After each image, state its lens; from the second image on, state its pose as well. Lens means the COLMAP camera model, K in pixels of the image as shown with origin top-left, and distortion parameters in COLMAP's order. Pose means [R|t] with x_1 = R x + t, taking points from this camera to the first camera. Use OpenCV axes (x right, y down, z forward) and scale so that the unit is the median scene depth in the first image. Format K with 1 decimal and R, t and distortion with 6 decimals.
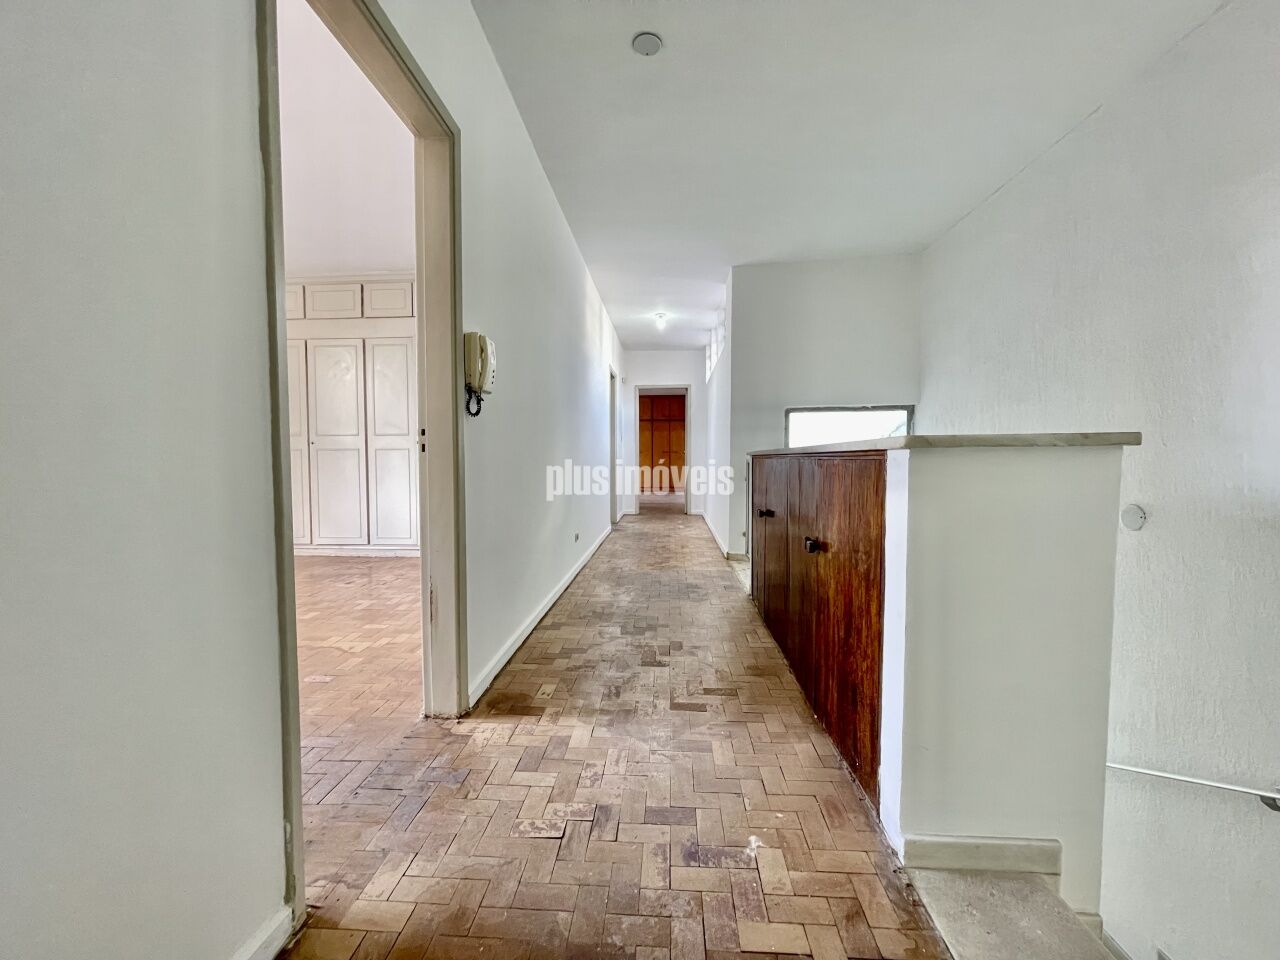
lens RADIAL K [[519.4, 0, 632.1], [0, 519.4, 482.4], [0, 0, 1]] dist [-0.001935, -0.001026]
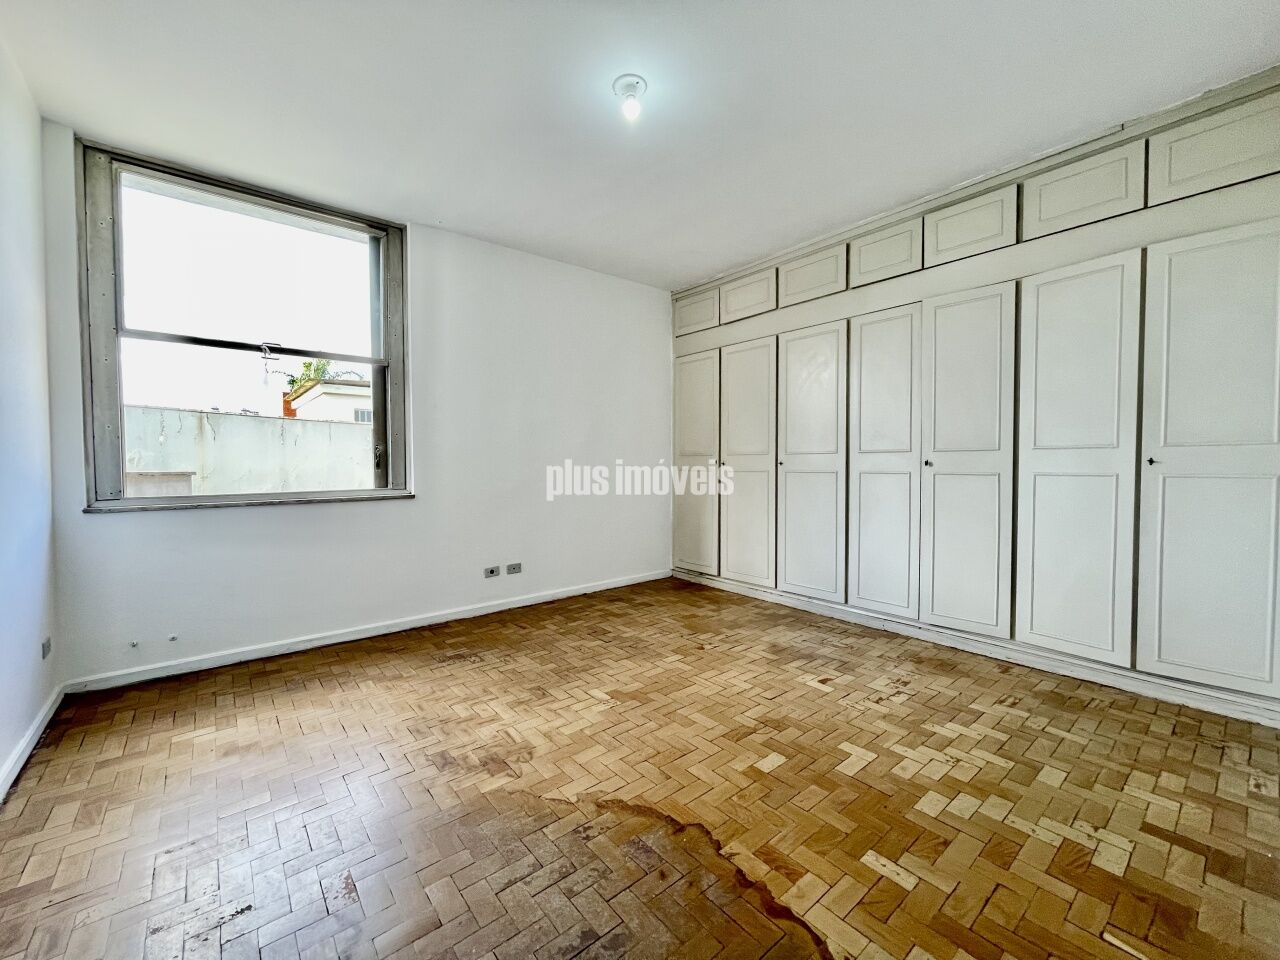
lens RADIAL K [[519.4, 0, 640.4], [0, 519.4, 478.4], [0, 0, 1]] dist [-0.001935, -0.001026]
pose [[0.687450, 0.017131, -0.726030, -0.187462], [-0.030623, 0.999516, -0.005411, -0.042302], [0.725586, 0.025953, 0.687642, 0.299563]]
